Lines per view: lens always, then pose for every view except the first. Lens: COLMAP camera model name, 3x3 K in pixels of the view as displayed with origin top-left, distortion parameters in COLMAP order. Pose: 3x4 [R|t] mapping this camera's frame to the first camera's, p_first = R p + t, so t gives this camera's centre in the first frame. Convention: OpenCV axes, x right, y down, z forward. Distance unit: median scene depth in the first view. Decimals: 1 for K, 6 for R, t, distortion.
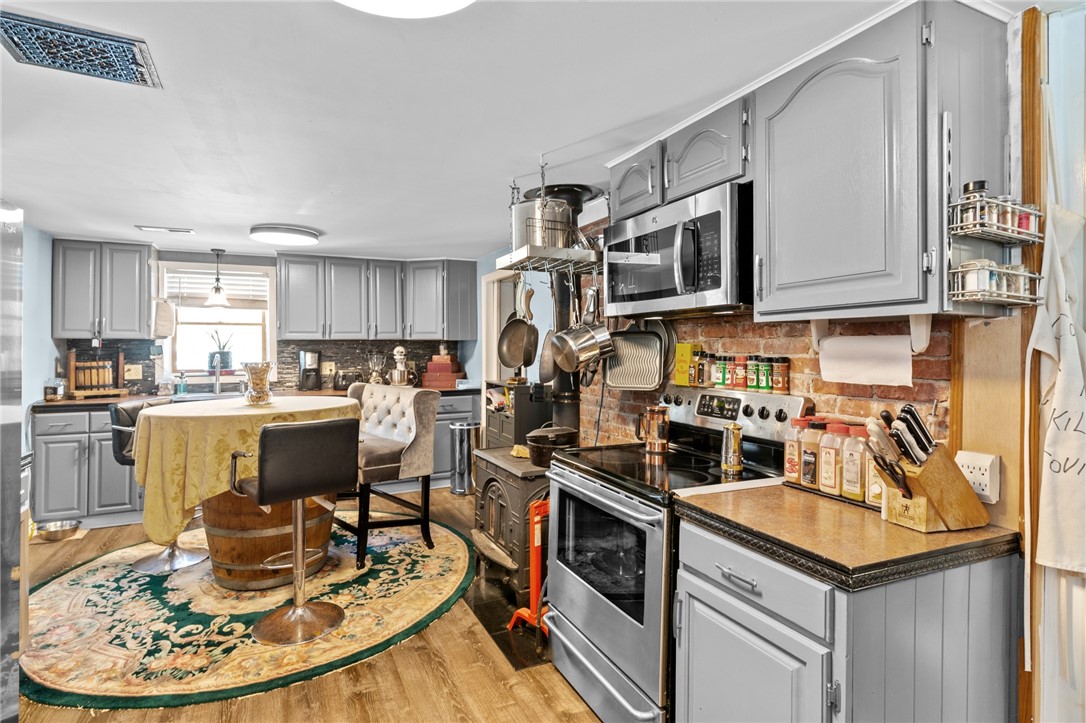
lens RADIAL K [[530.9, 0, 537.4], [0, 530.9, 346.6], [0, 0, 1]] dist [-0.000567, 0.001286]
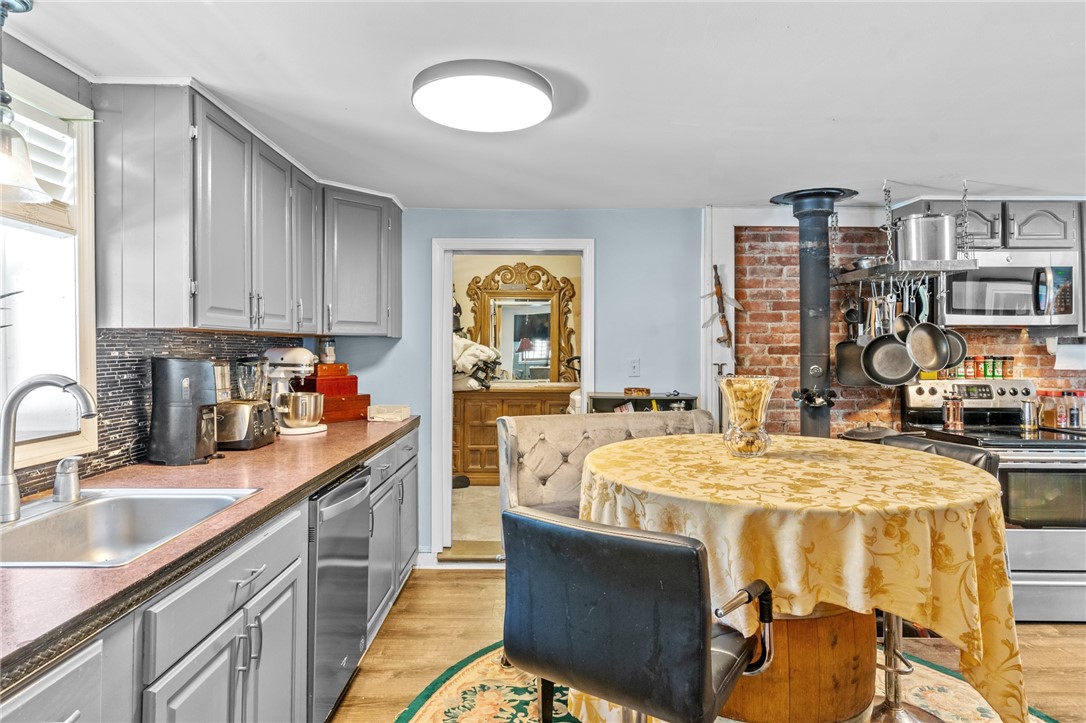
lens RADIAL K [[610.1, 0, 544.1], [0, 610.1, 342.2], [0, 0, 1]] dist [-0.012508, 0.001438]
pose [[0.435396, 0.013483, 0.900138, -1.467548], [-0.000525, 0.999891, -0.014723, 0.003960], [-0.900239, 0.005938, 0.435356, 1.196885]]
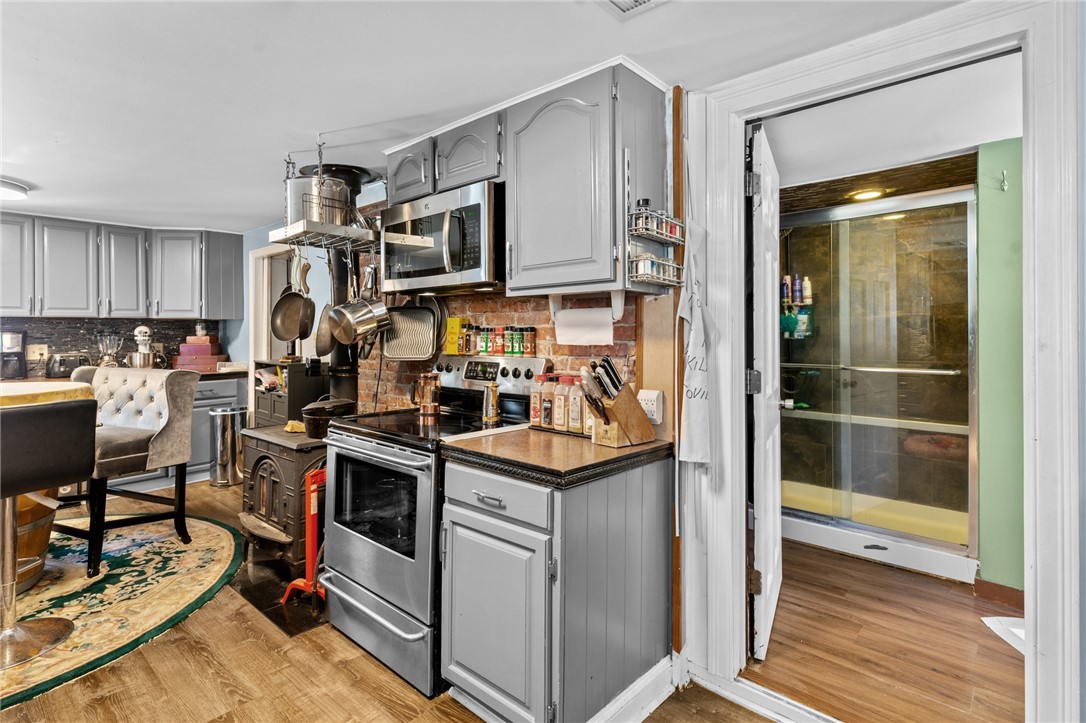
lens RADIAL K [[530.9, 0, 534.3], [0, 530.9, 326.7], [0, 0, 1]] dist [-0.000567, 0.001286]
pose [[0.922806, 0.002127, 0.385258, -0.002657], [0.002814, 0.999921, -0.012260, 0.028178], [-0.385254, 0.012398, 0.922727, -0.112753]]
